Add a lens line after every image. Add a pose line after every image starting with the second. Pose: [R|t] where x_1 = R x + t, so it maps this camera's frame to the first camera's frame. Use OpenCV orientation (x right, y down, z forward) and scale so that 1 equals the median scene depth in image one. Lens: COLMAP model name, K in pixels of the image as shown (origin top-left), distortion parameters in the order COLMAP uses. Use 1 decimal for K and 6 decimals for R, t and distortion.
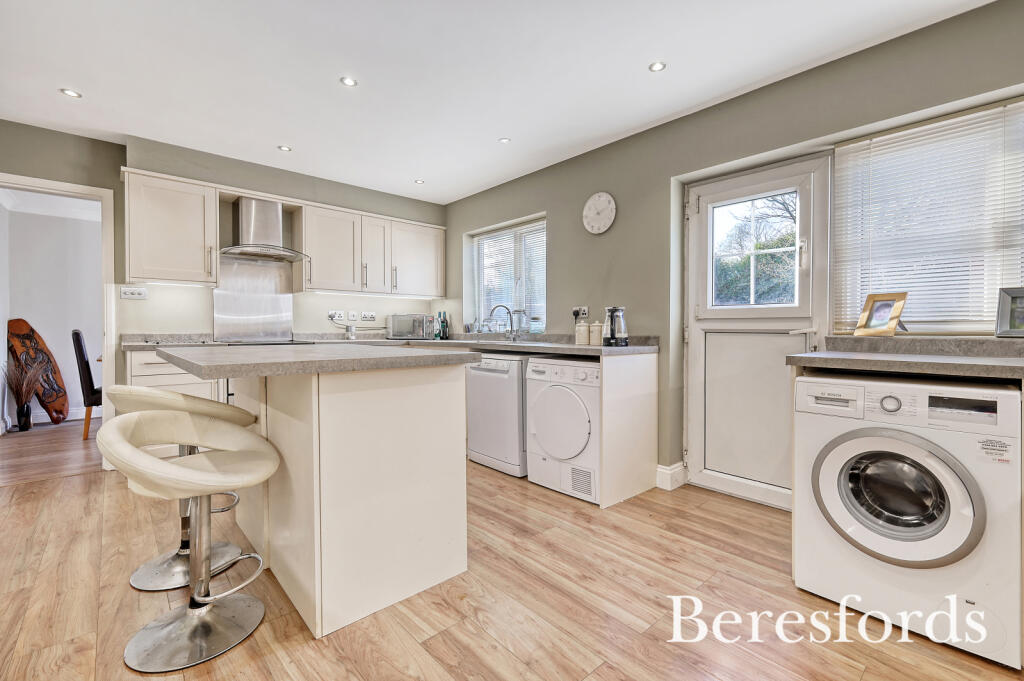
lens RADIAL K [[441.7, 0, 512.3], [0, 441.7, 334.3], [0, 0, 1]] dist [0.005360, -0.001033]
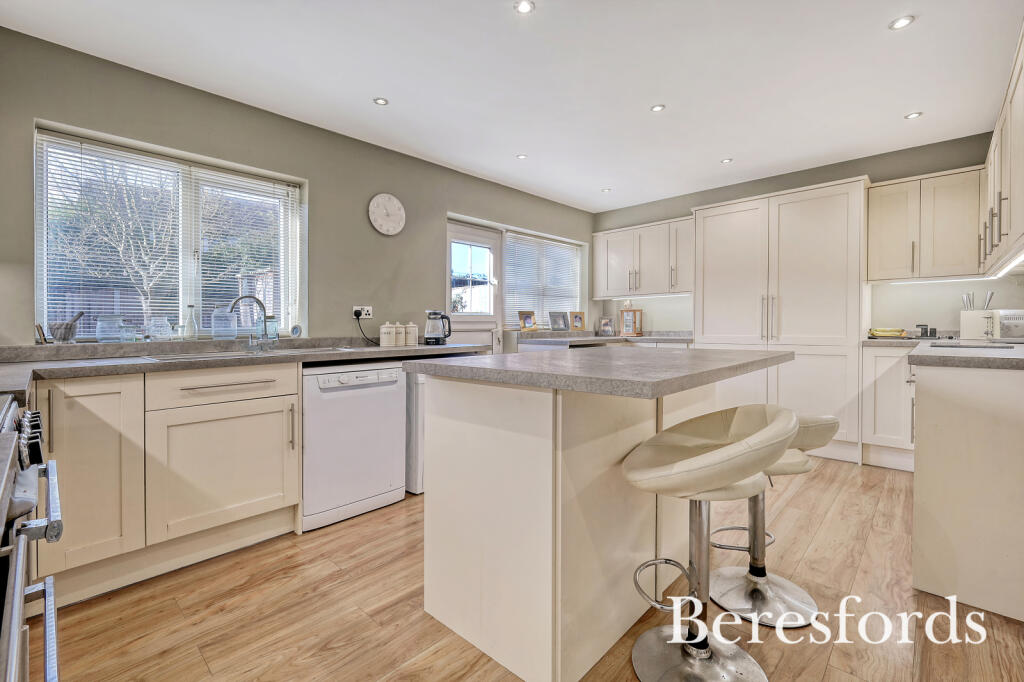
lens RADIAL K [[441.7, 0, 509.4], [0, 441.7, 333.3], [0, 0, 1]] dist [0.005360, -0.001033]
pose [[-0.066161, -0.022795, 0.997549, -0.846476], [0.014395, 0.999613, 0.023797, -0.025647], [-0.997705, 0.015935, -0.065807, 0.809954]]
